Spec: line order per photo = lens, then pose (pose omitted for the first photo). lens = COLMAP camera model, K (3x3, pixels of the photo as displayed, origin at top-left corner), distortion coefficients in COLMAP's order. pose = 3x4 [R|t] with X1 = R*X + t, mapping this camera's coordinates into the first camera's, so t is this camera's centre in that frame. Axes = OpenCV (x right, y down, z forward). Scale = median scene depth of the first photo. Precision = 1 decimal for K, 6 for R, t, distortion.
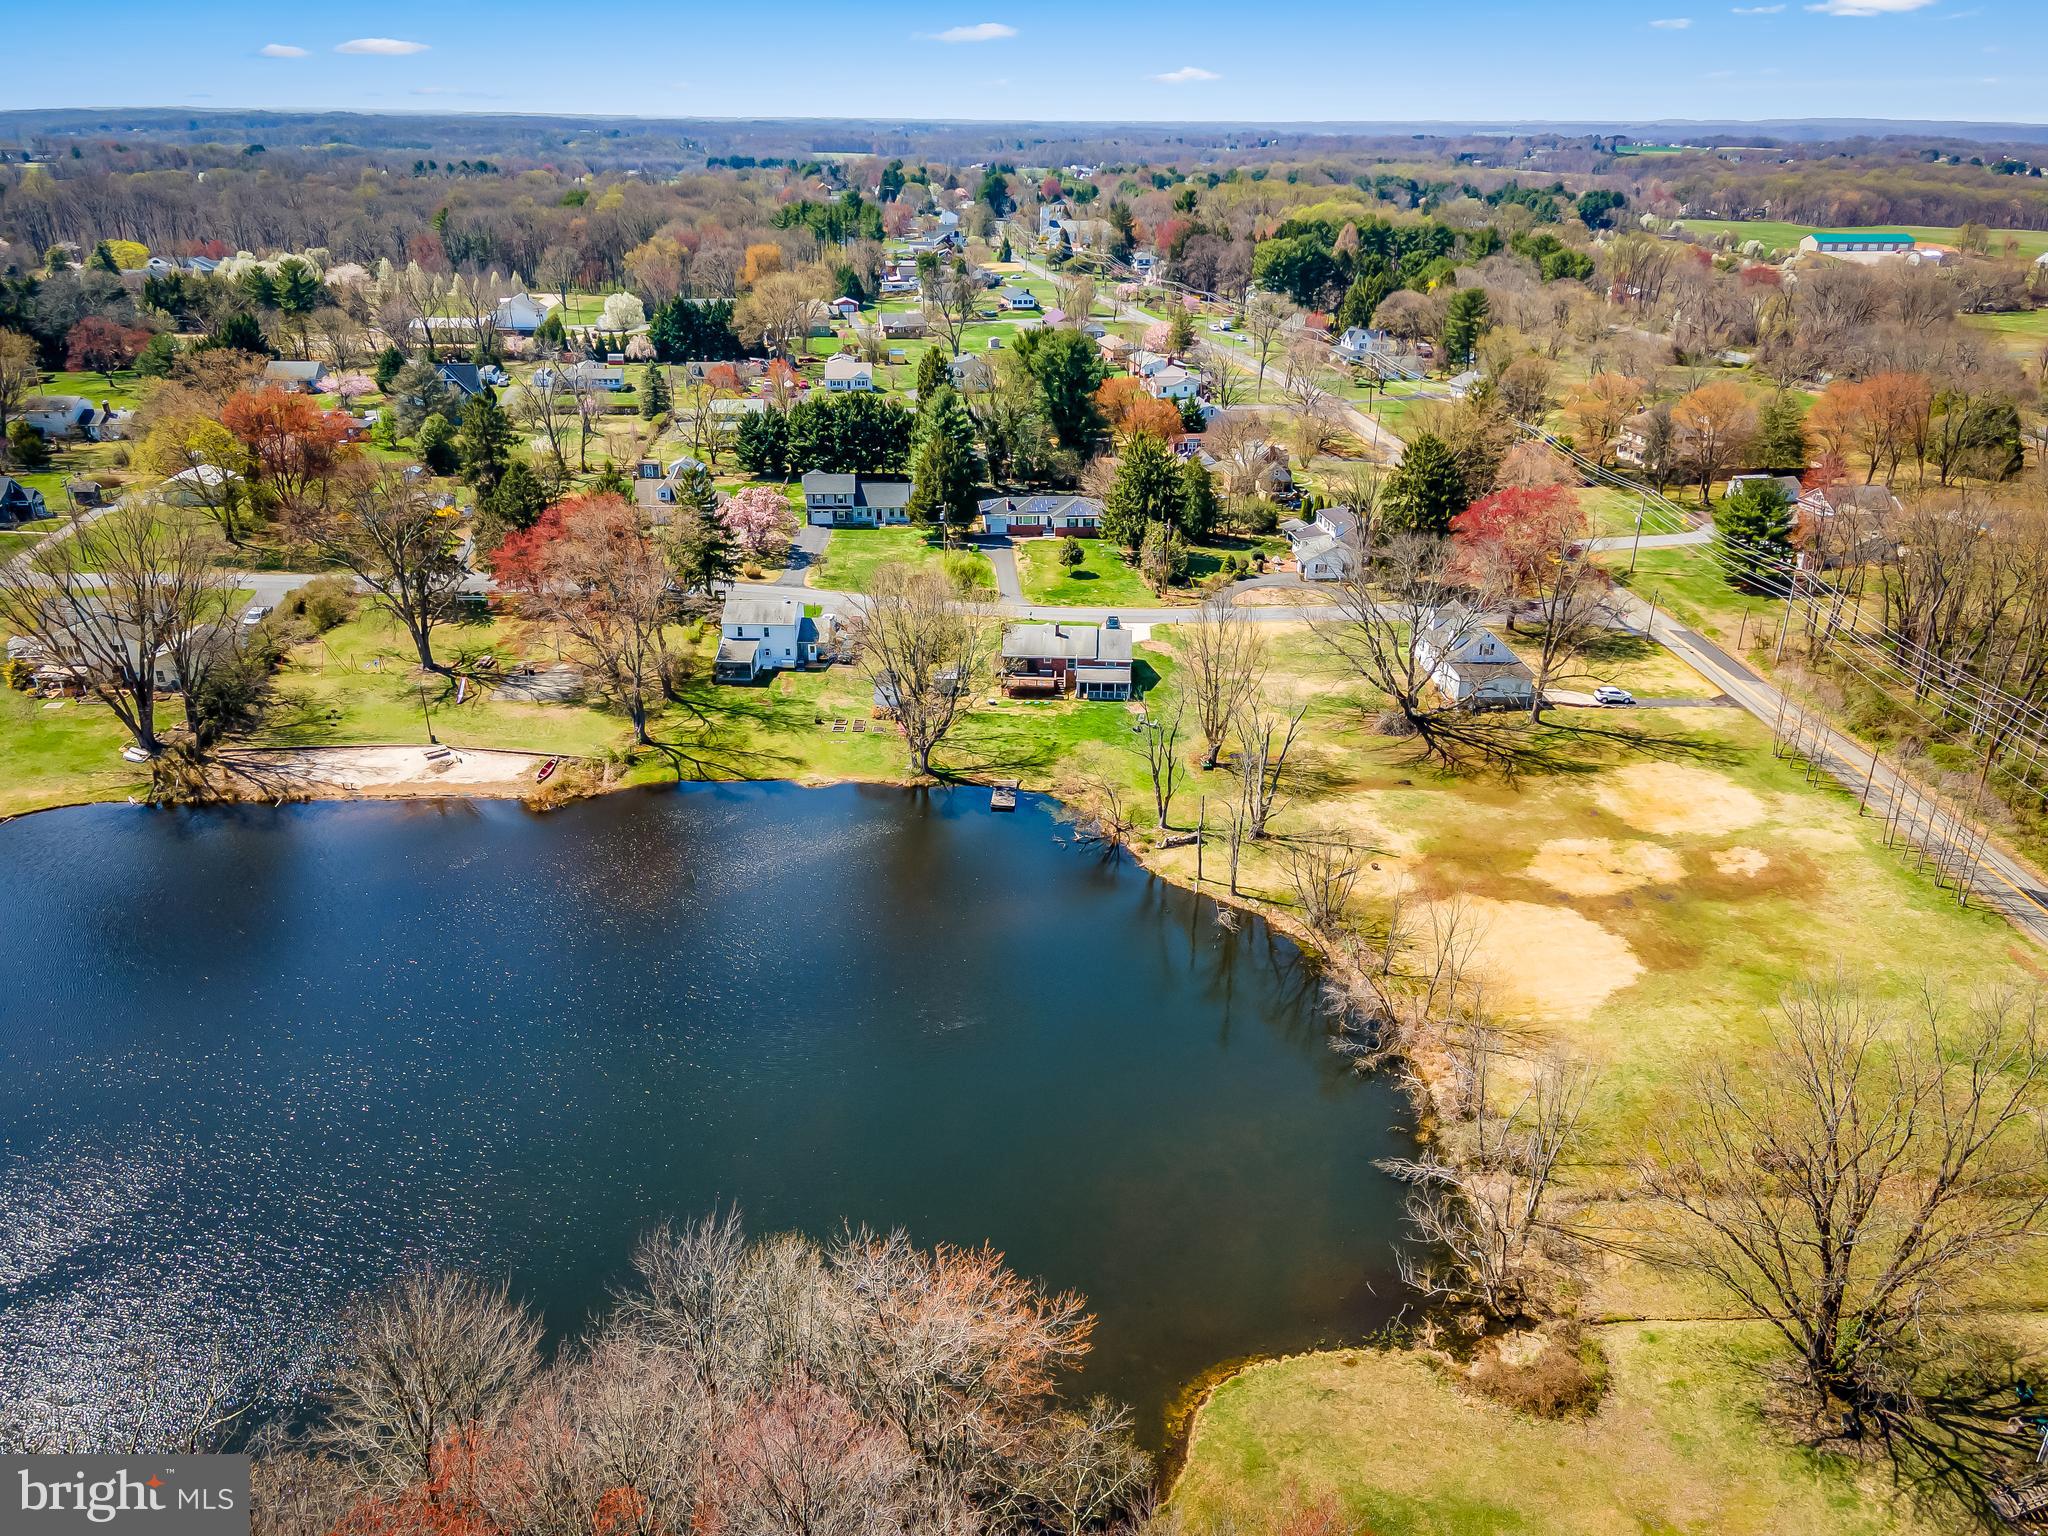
lens RADIAL K [[1498.4, 0, 1024.0], [0, 1498.4, 768.0], [0, 0, 1]] dist [0.026617, 0.026600]
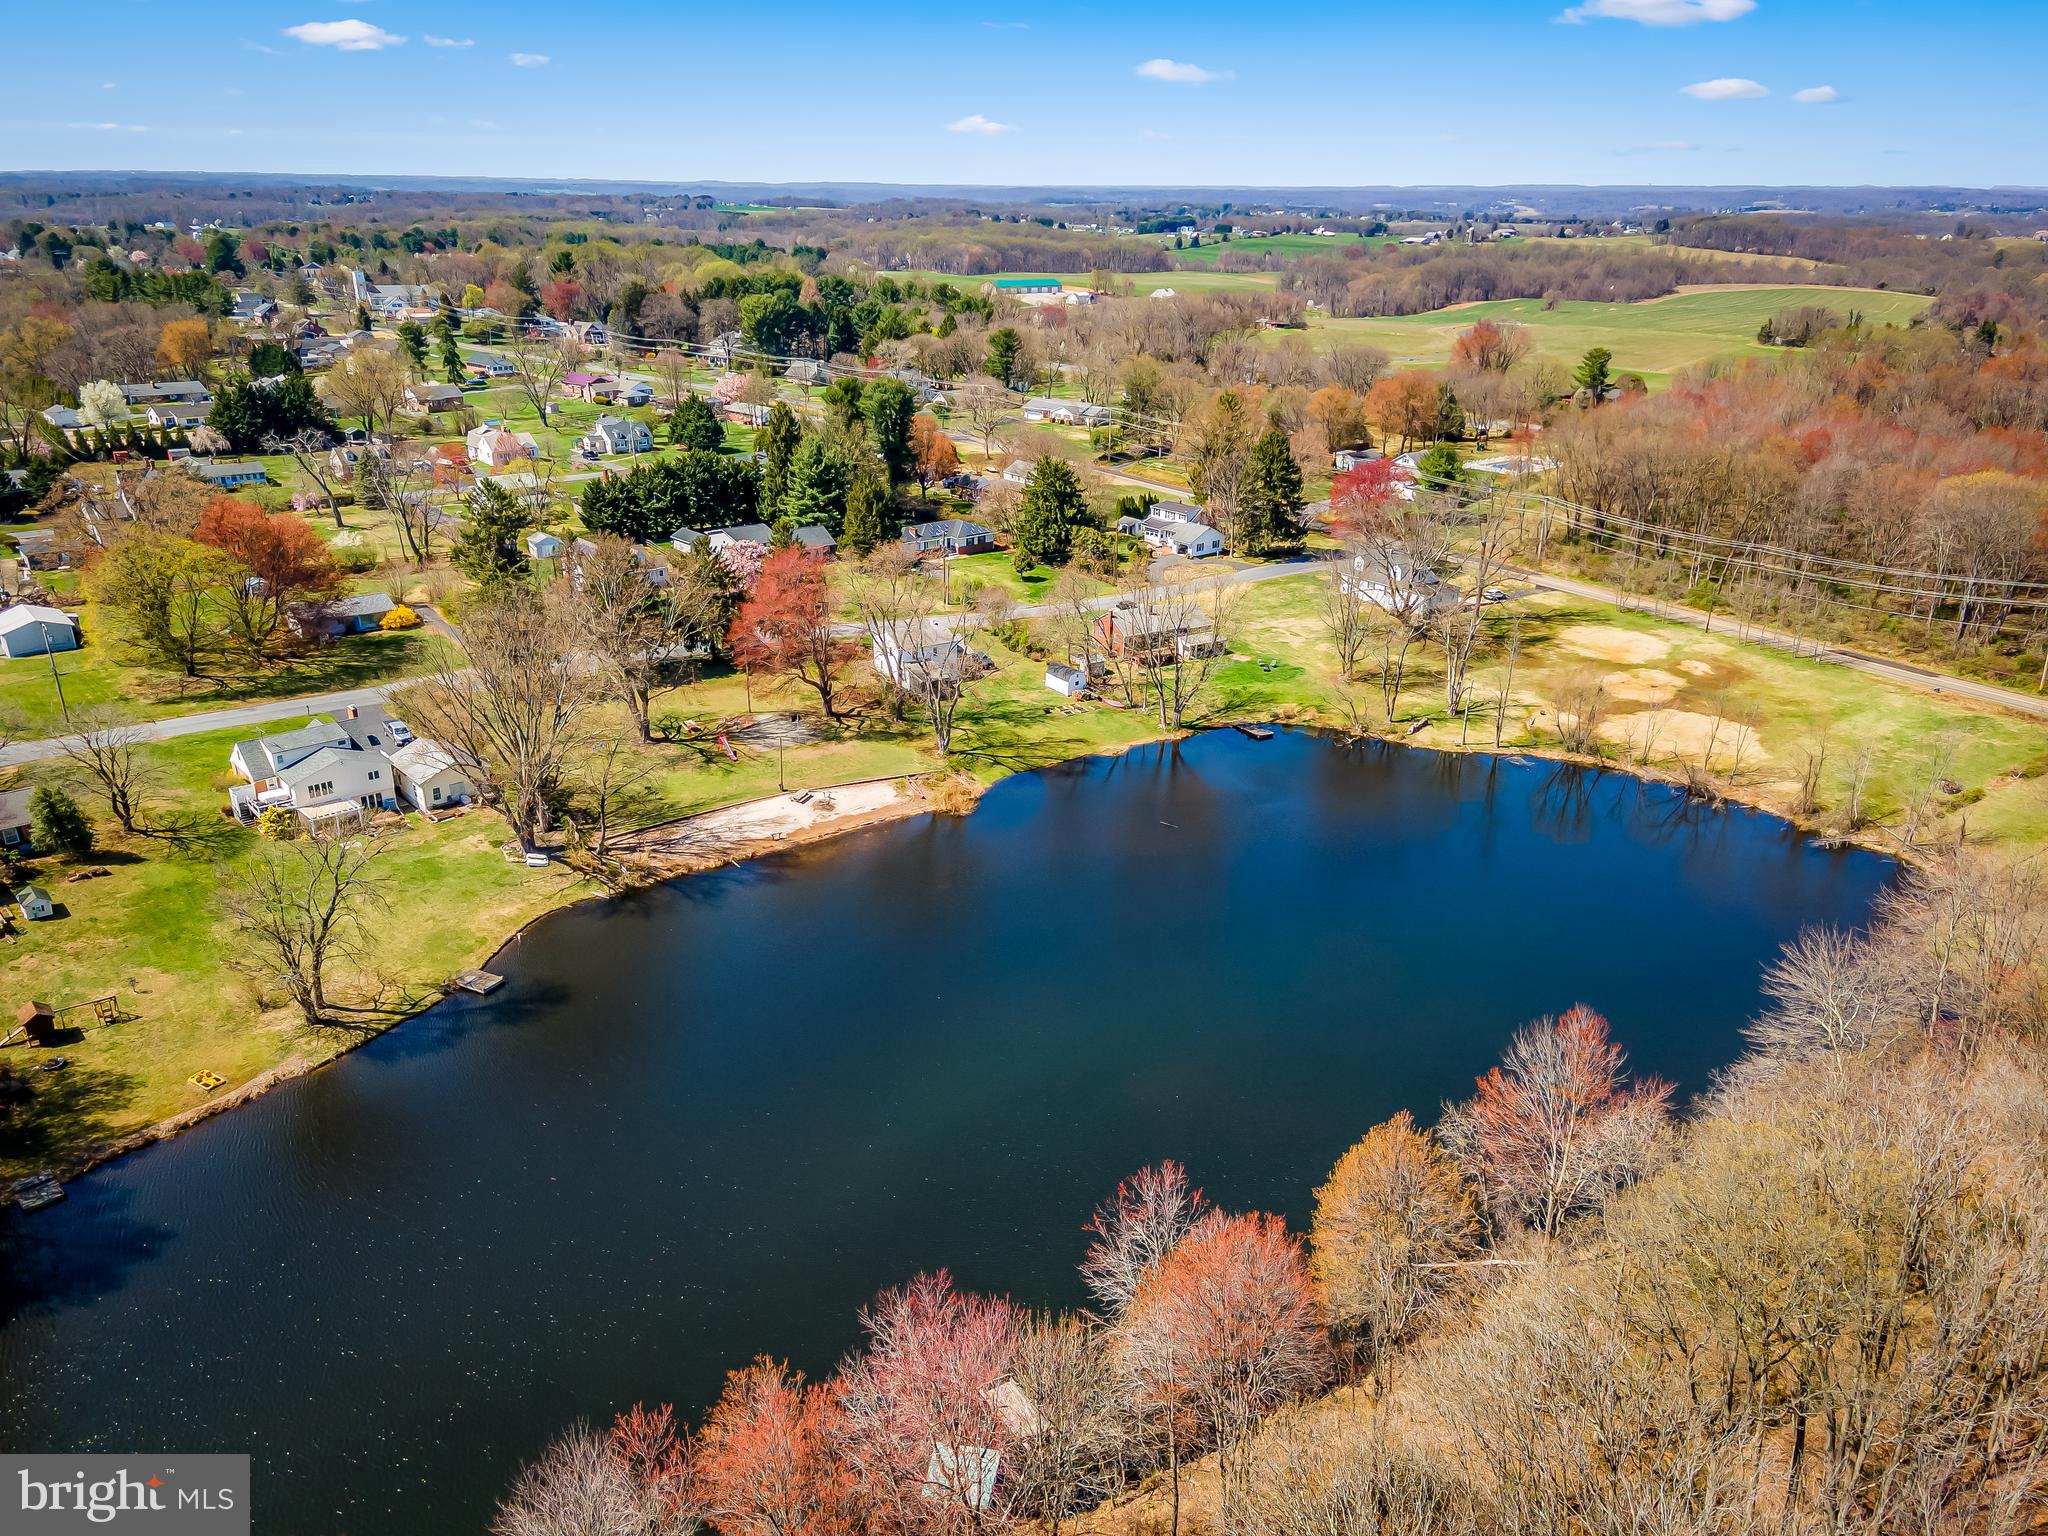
lens RADIAL K [[1498.4, 0, 1024.0], [0, 1498.4, 768.0], [0, 0, 1]] dist [0.026617, 0.026600]
pose [[0.840774, -0.200526, 0.502880, -0.587807], [0.216439, 0.975915, 0.027283, -0.018928], [-0.496239, 0.085904, 0.863926, 0.009711]]
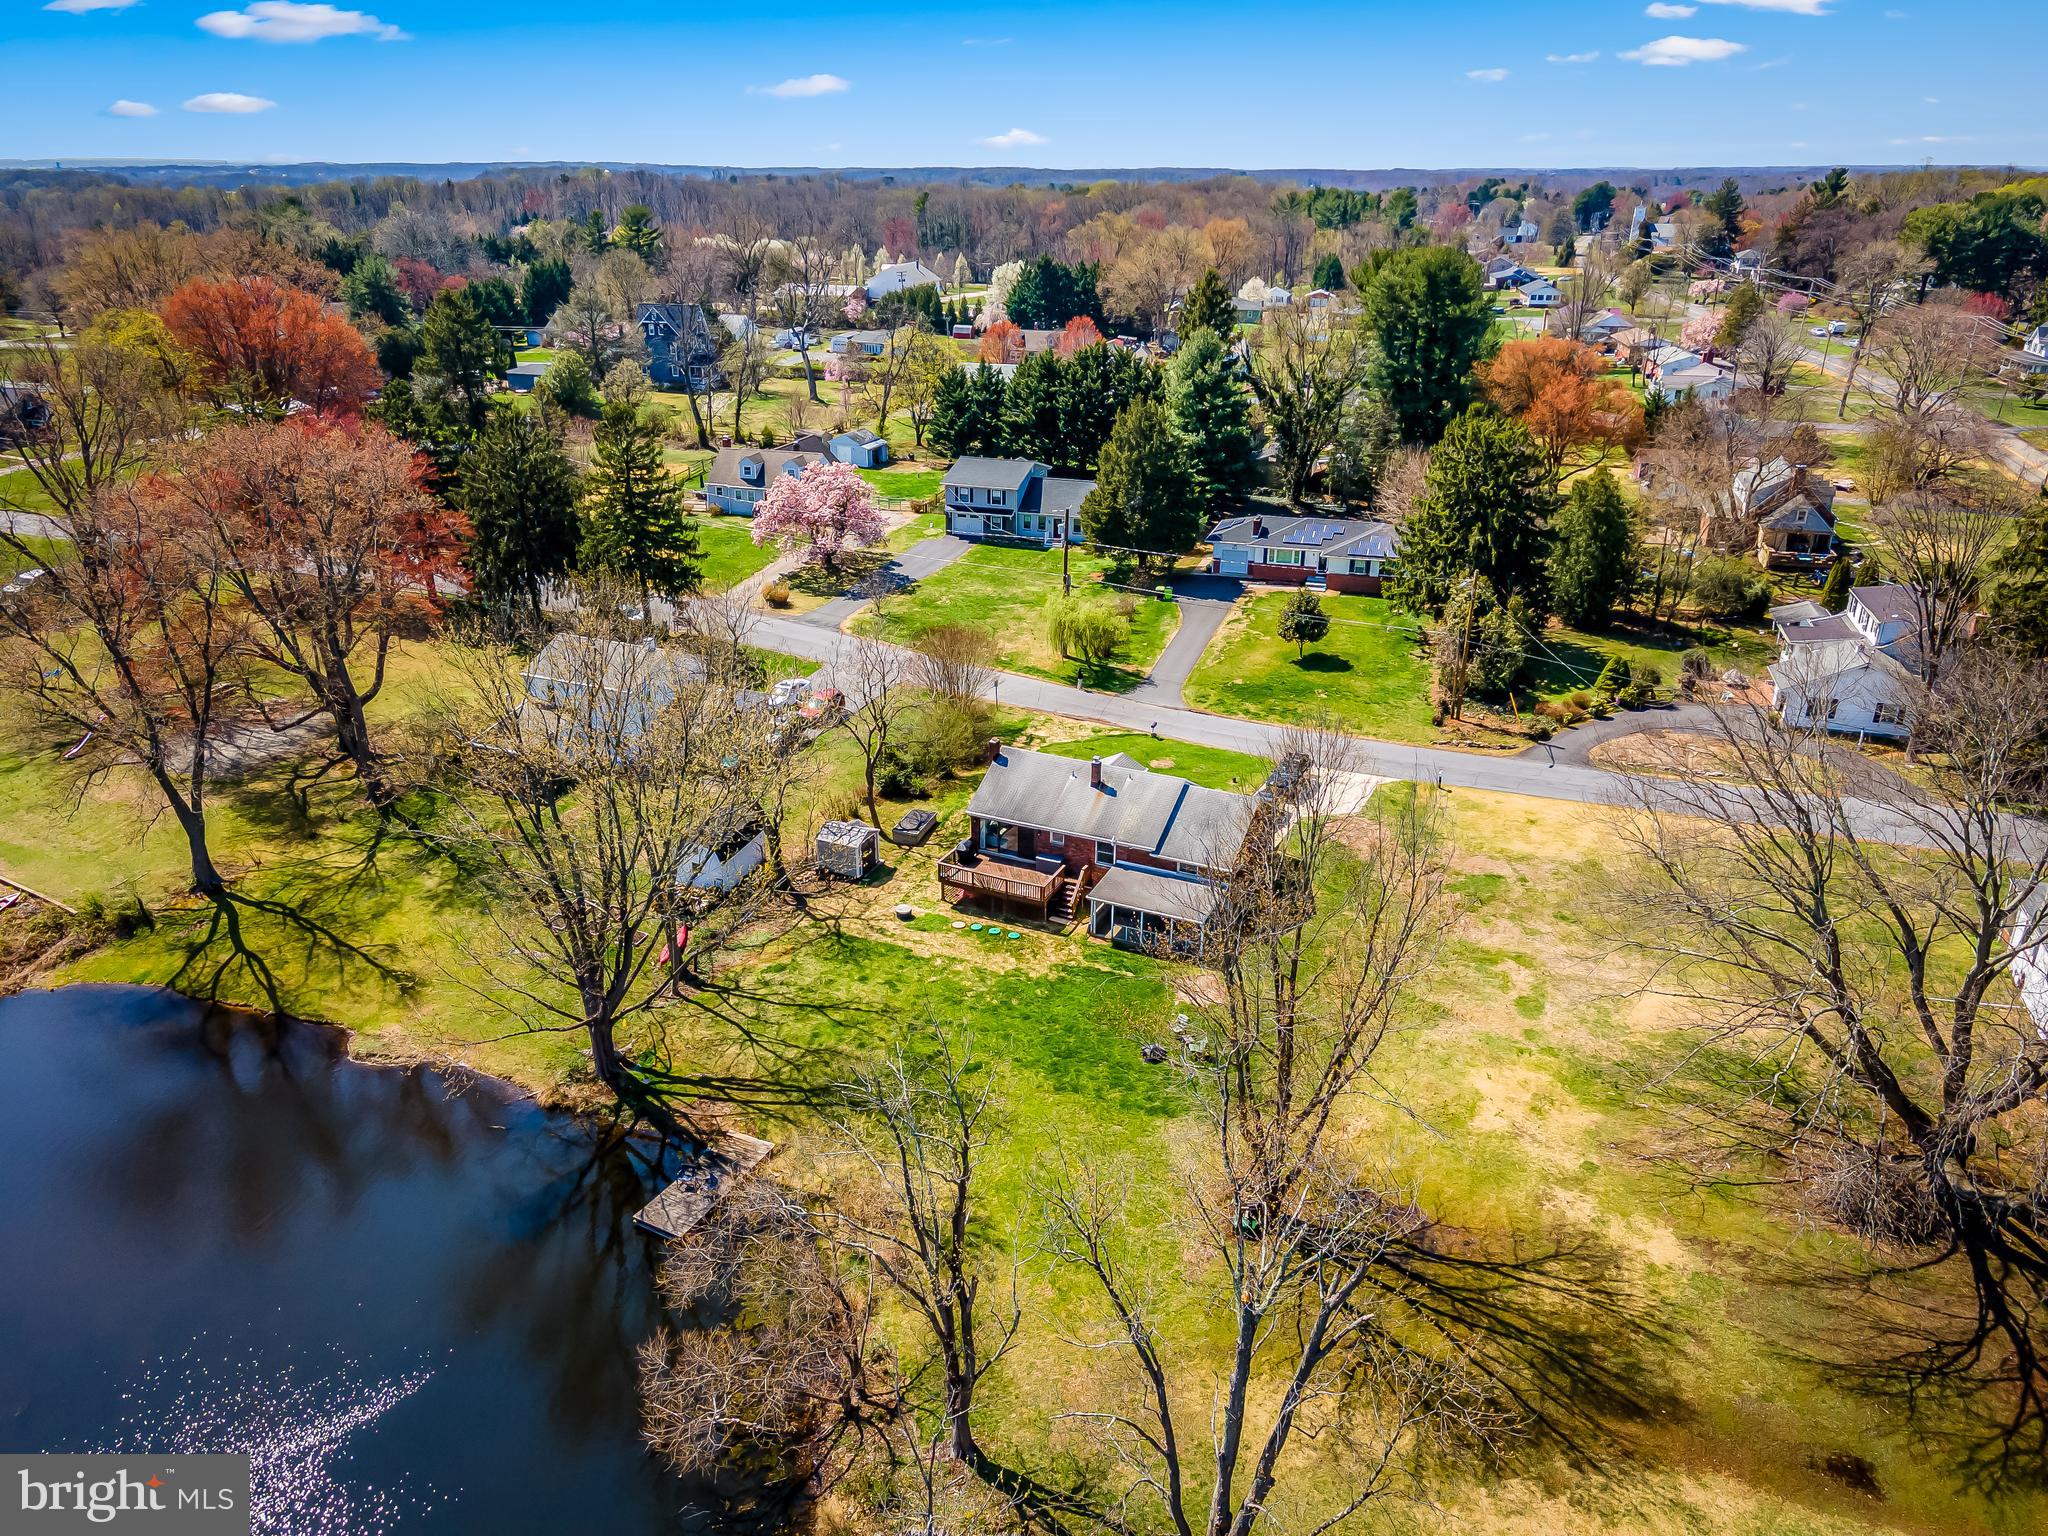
lens RADIAL K [[1498.4, 0, 1024.0], [0, 1498.4, 768.0], [0, 0, 1]] dist [0.026617, 0.026600]
pose [[0.923619, 0.140367, -0.356687, 0.138708], [-0.151447, 0.988460, -0.003175, -0.074753], [0.352125, 0.056952, 0.934218, 0.472000]]
